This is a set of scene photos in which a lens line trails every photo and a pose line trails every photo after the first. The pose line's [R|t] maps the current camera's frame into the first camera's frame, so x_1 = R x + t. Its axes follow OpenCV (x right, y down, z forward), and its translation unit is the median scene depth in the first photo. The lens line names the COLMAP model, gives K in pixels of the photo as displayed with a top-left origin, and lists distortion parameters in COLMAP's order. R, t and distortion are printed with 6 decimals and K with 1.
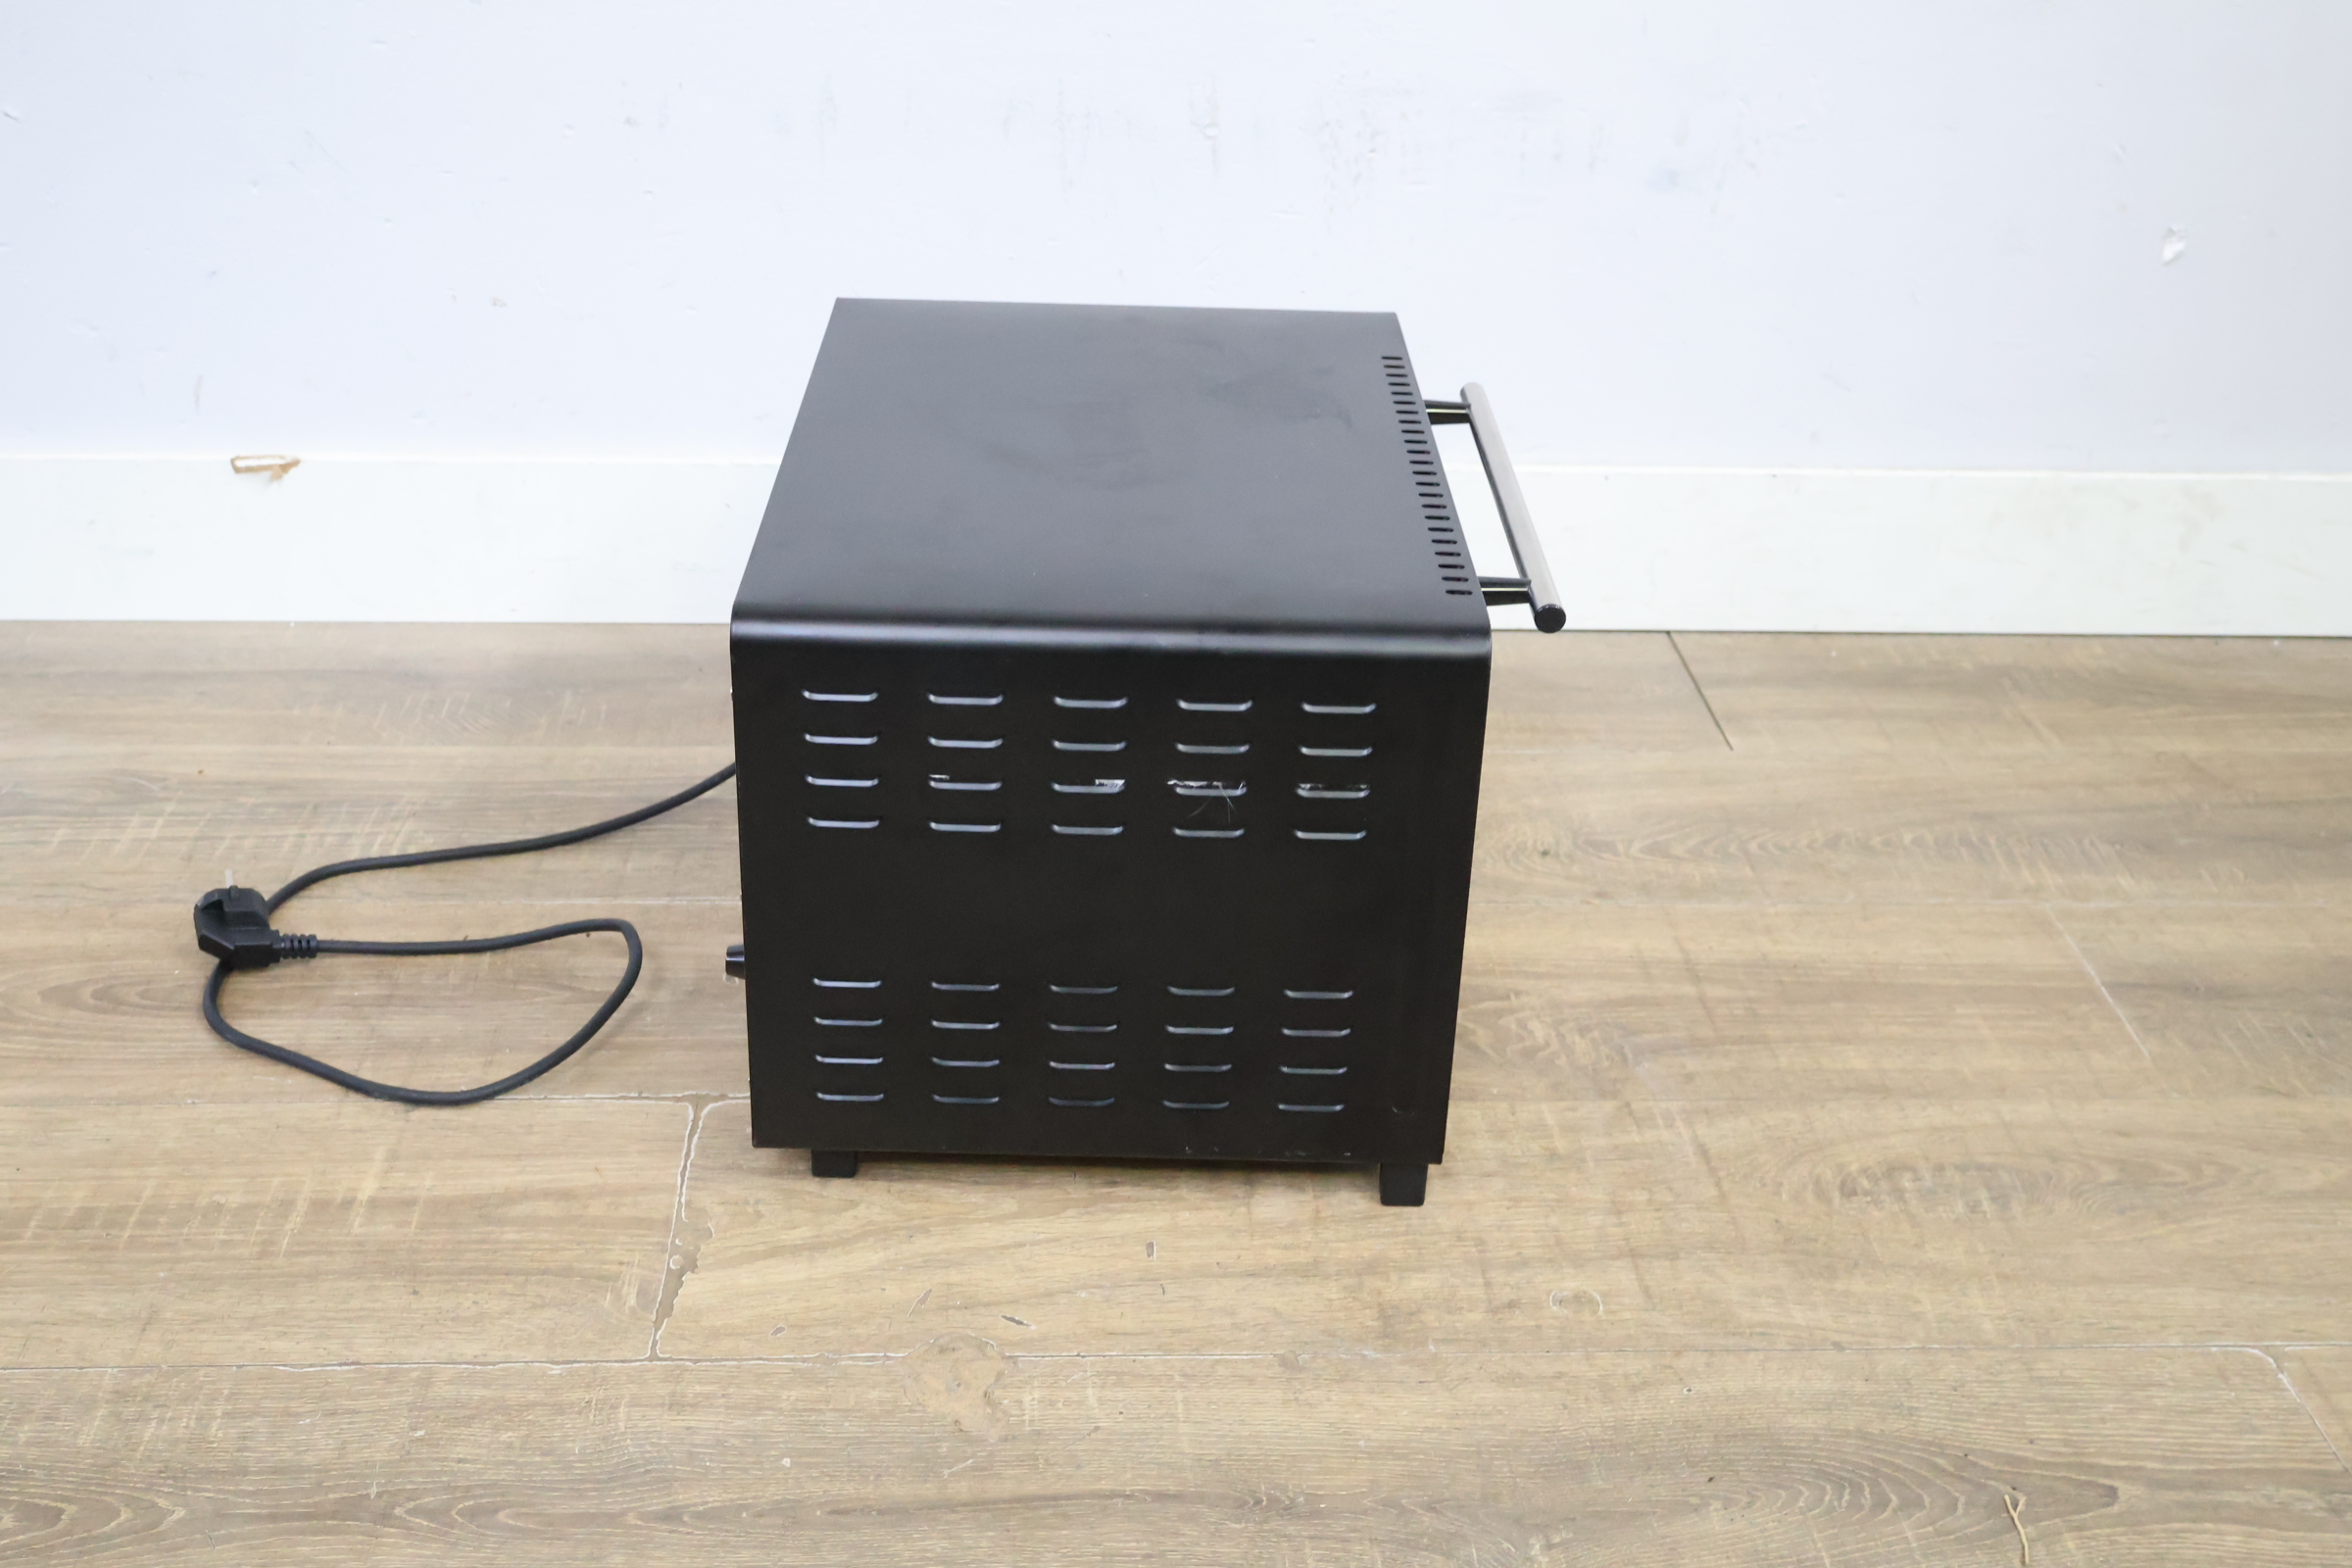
lens RADIAL K [[2702.0, 0, 1166.3], [0, 2702.0, 789.8], [0, 0, 1]] dist [-0.004016, 0.000000]
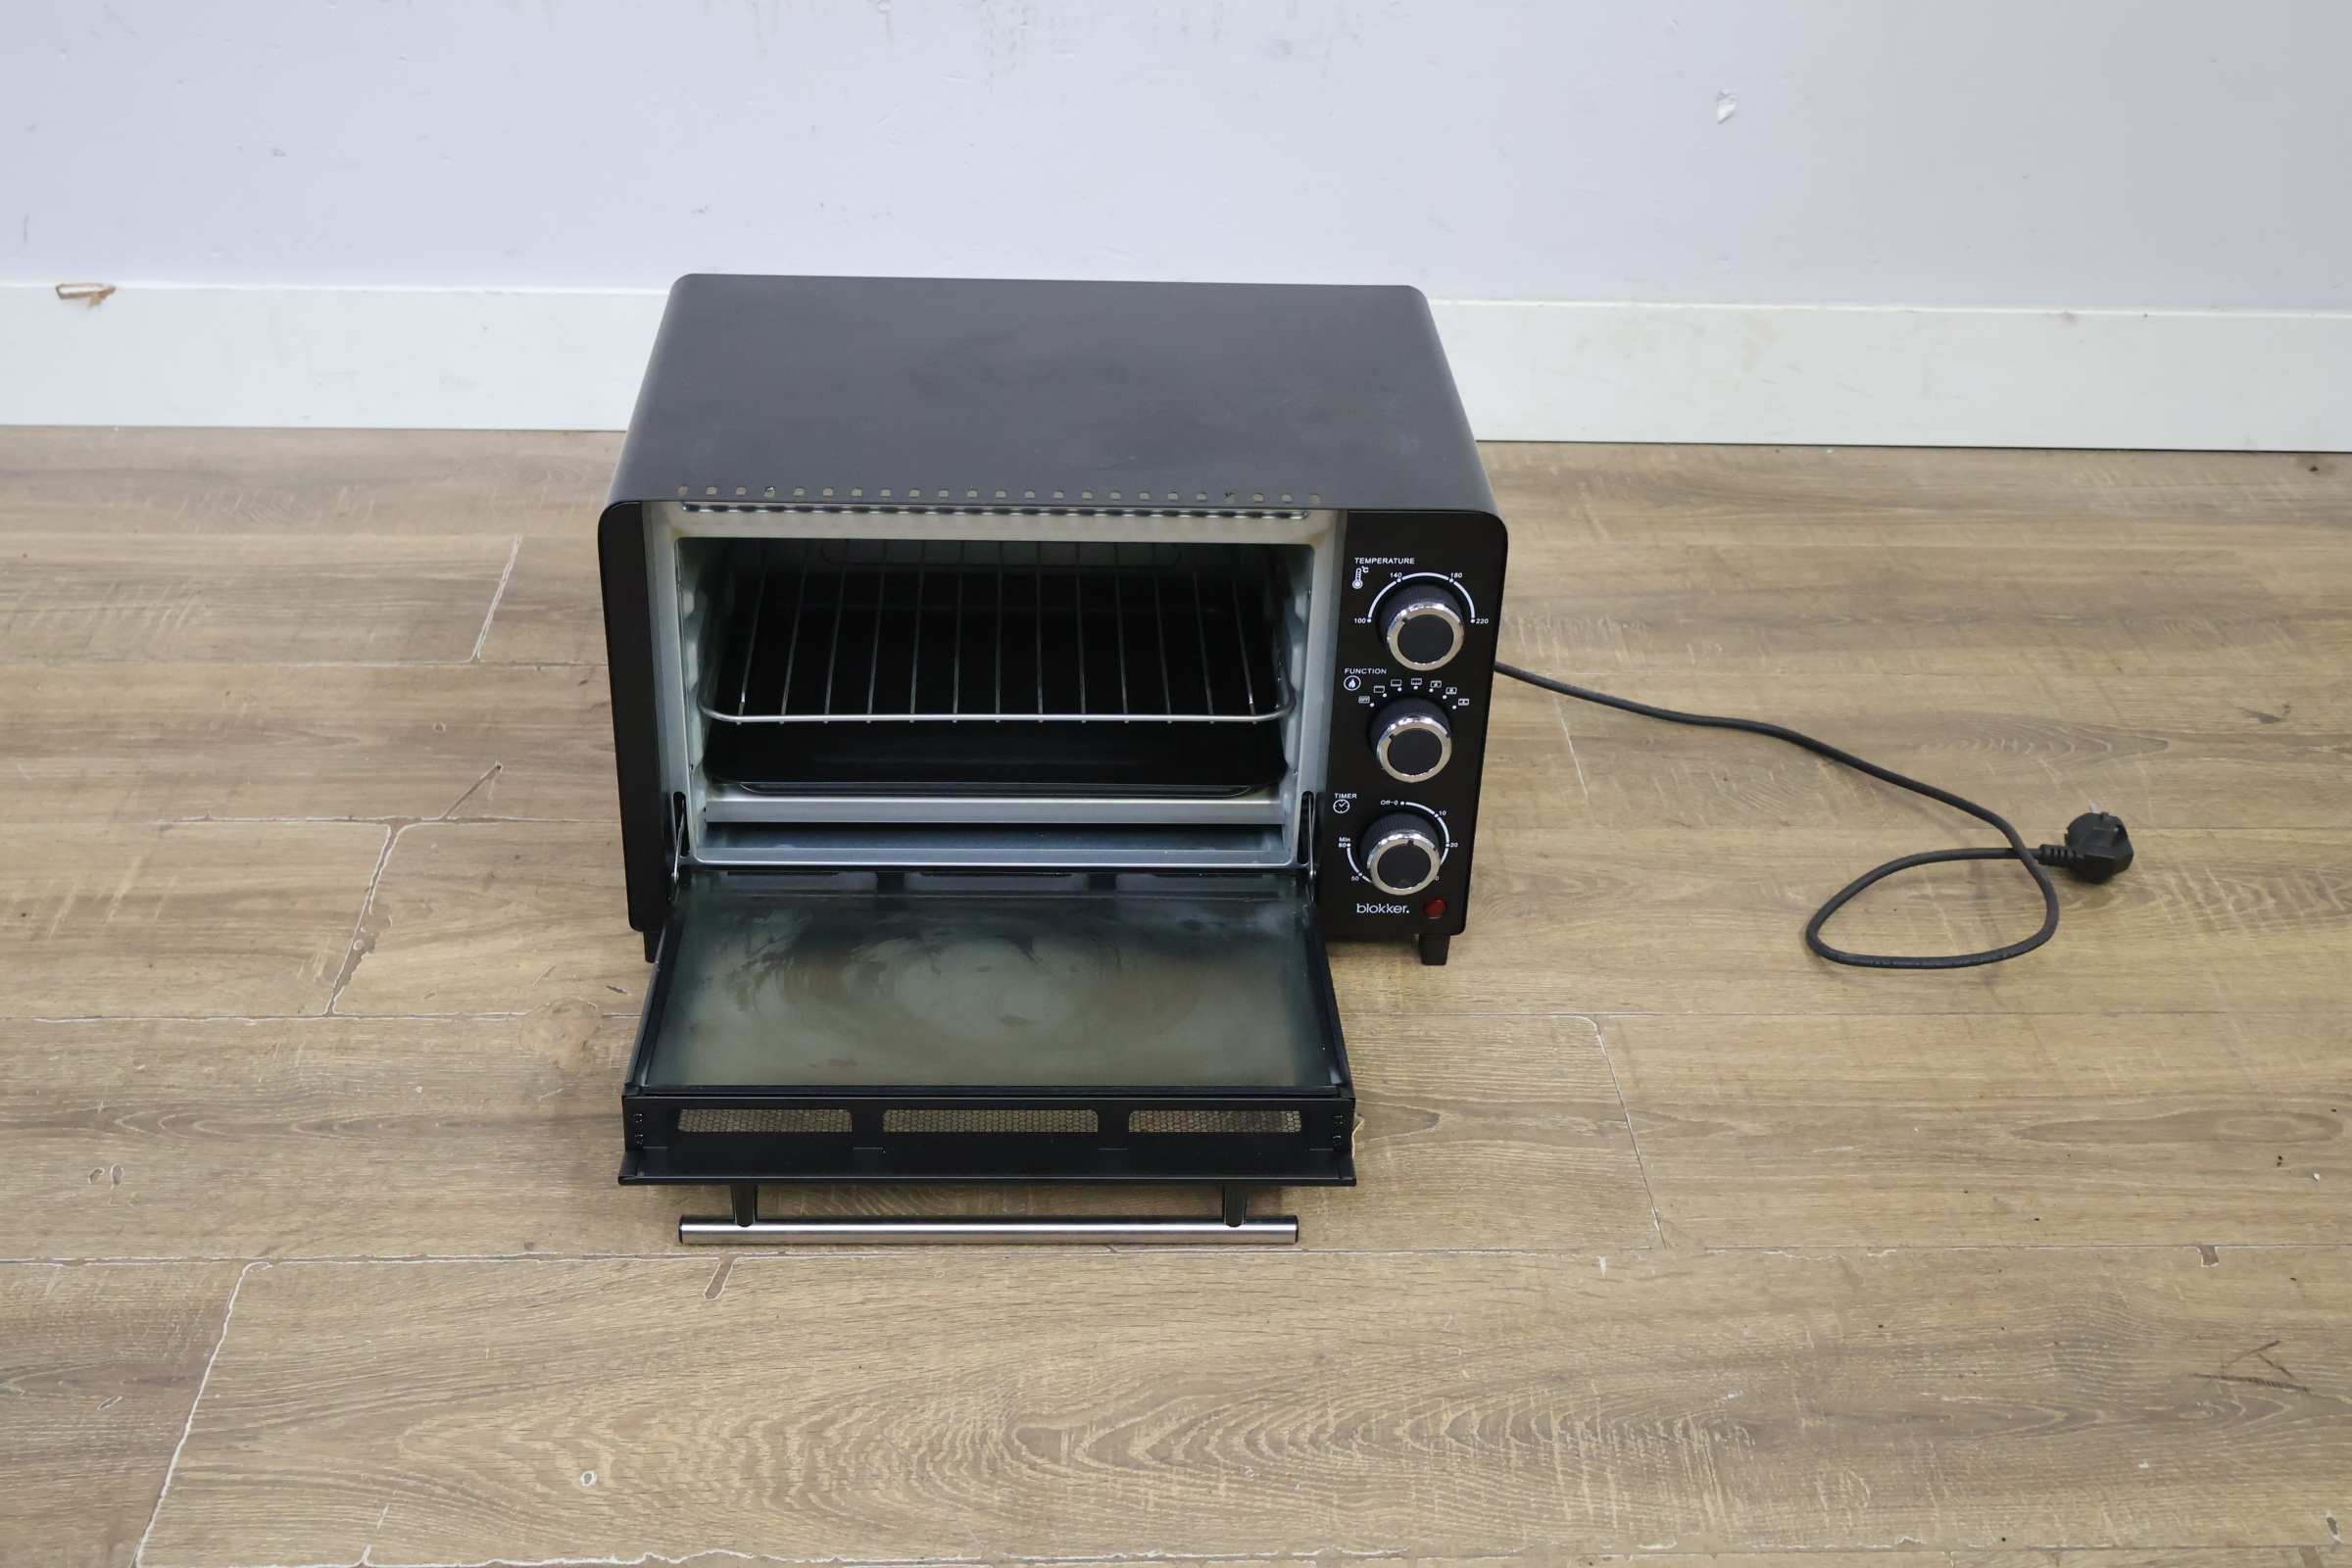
lens RADIAL K [[2702.0, 0, 1168.3], [0, 2702.0, 787.3], [0, 0, 1]] dist [-0.004016, 0.000000]
pose [[0.999985, 0.004702, -0.002628, 0.203853], [-0.004476, 0.996771, 0.080167, -0.003346], [0.002997, -0.080154, 0.996778, -0.264718]]
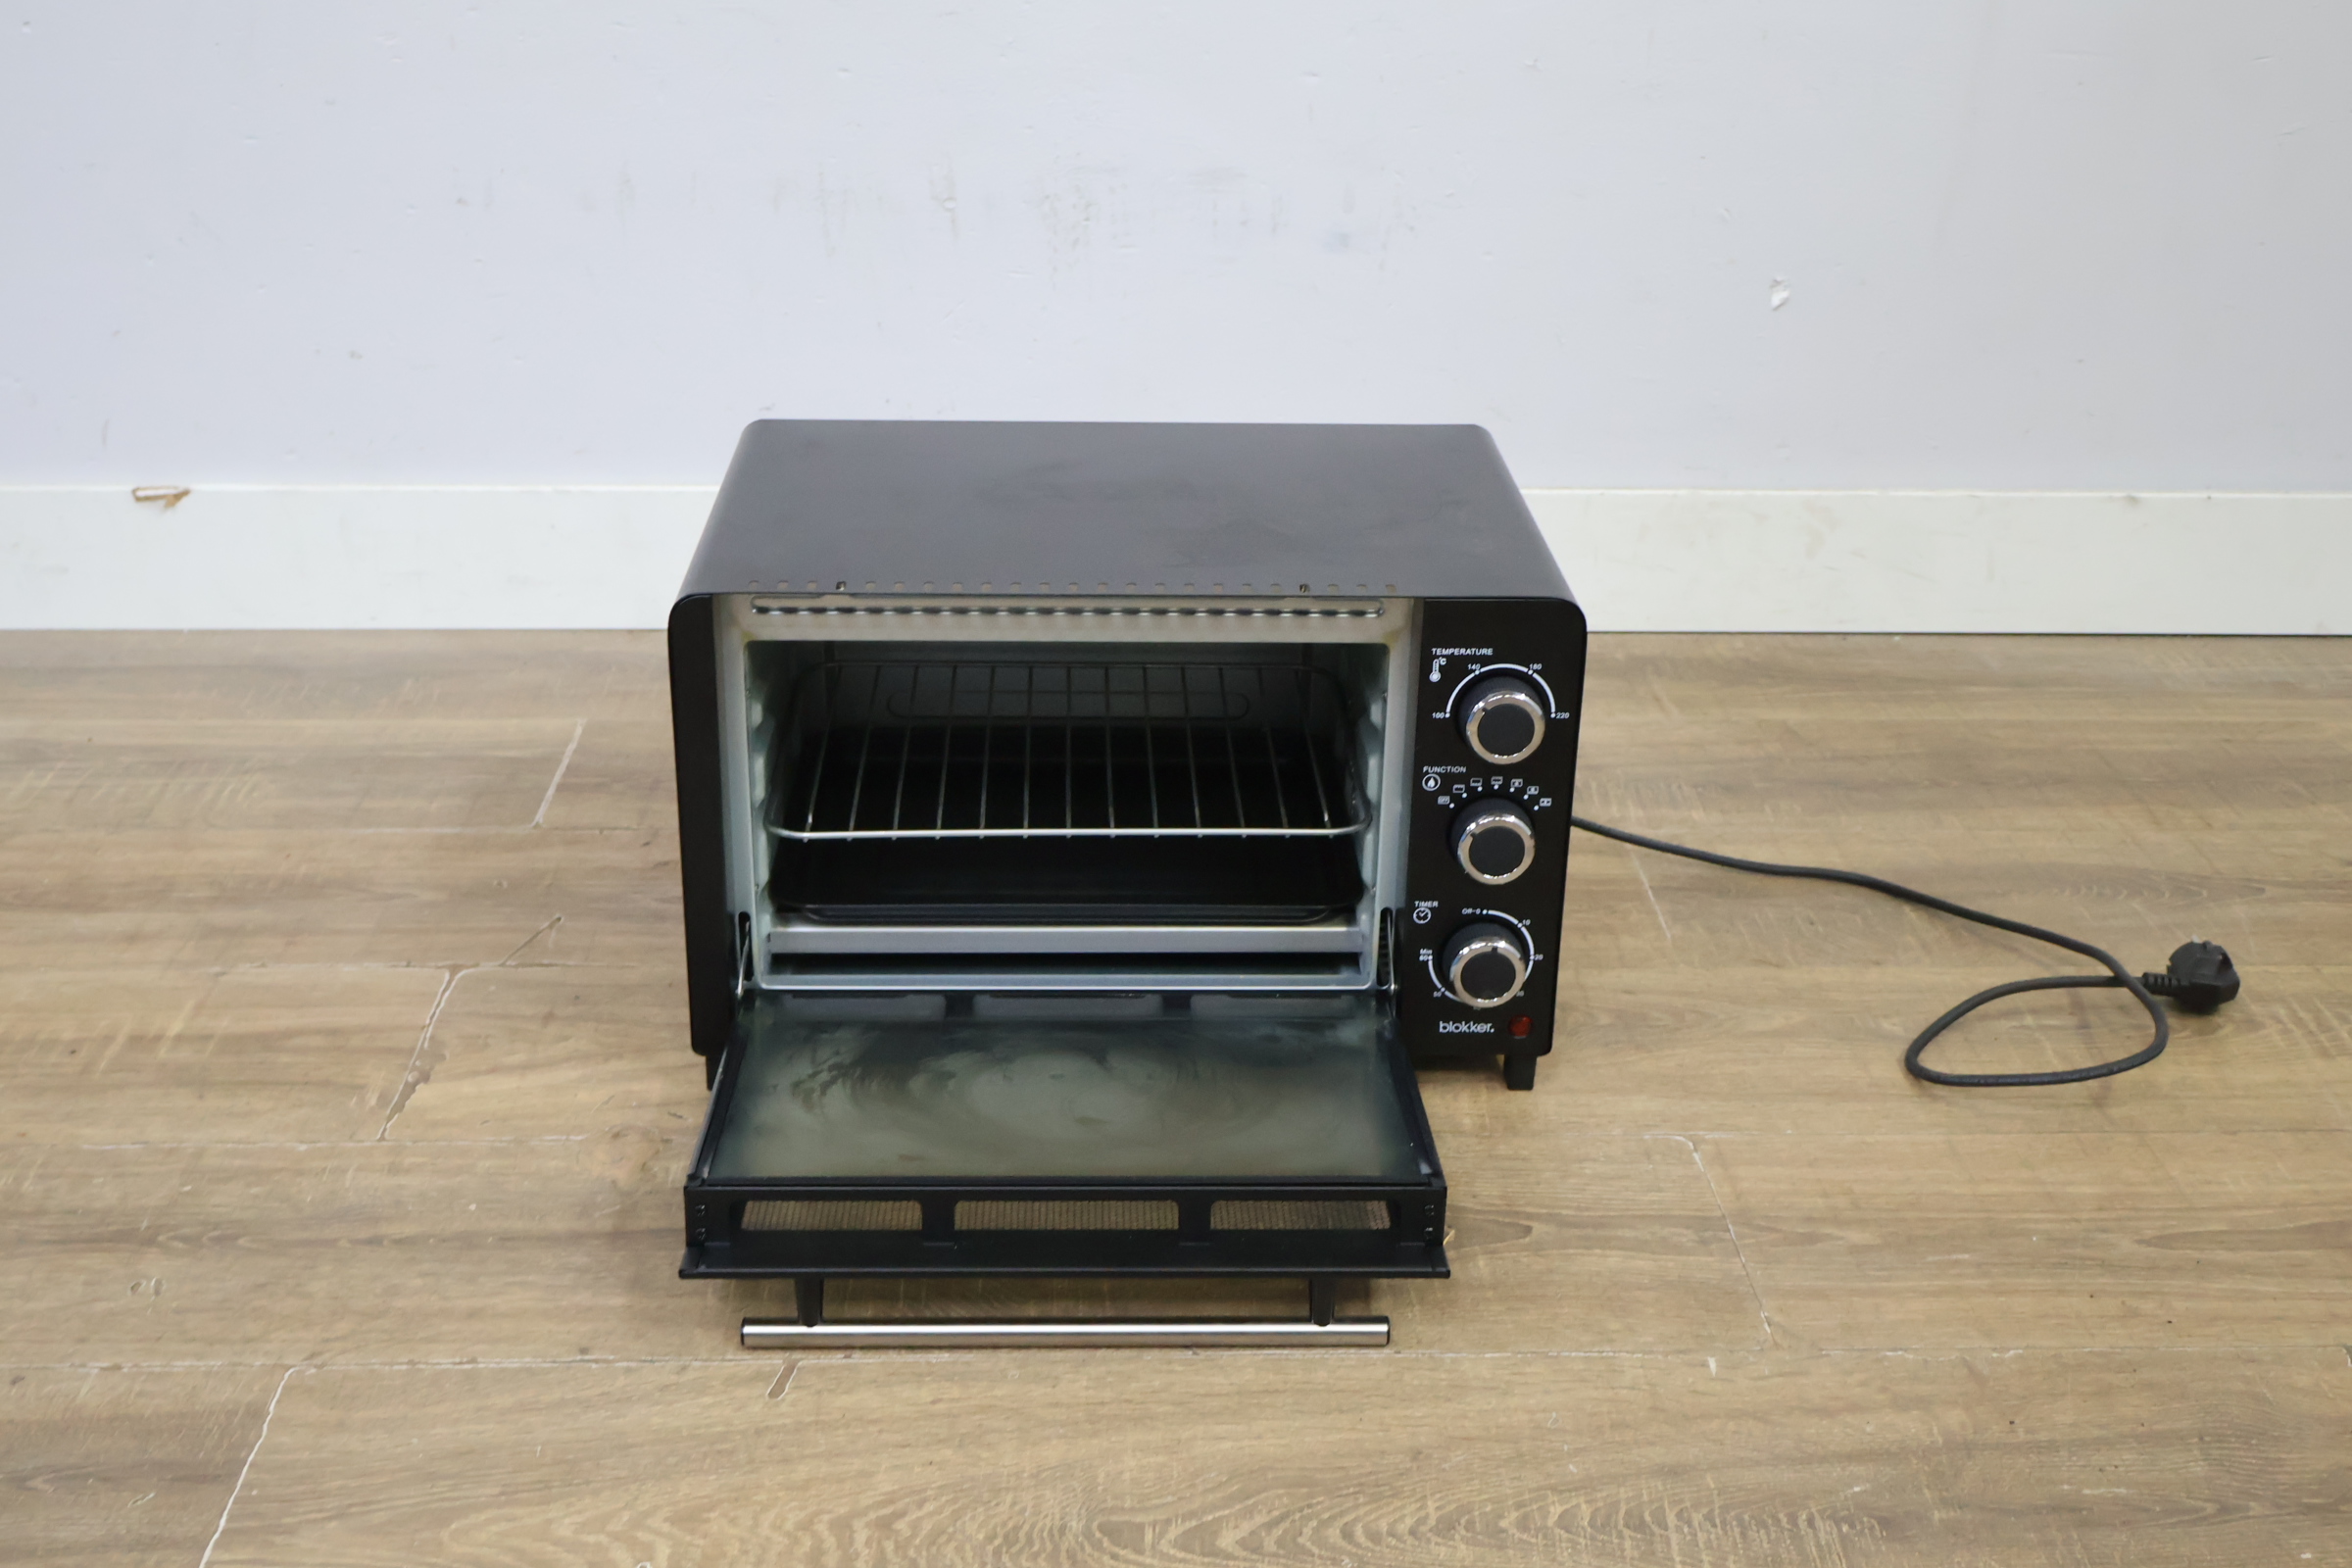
lens RADIAL K [[2702.0, 0, 1165.6], [0, 2702.0, 780.9], [0, 0, 1]] dist [-0.004016, 0.000000]
pose [[0.999755, -0.007004, -0.020980, 0.191266], [0.005741, 0.998202, -0.059661, 0.114897], [0.021360, 0.059526, 0.997998, -0.240686]]
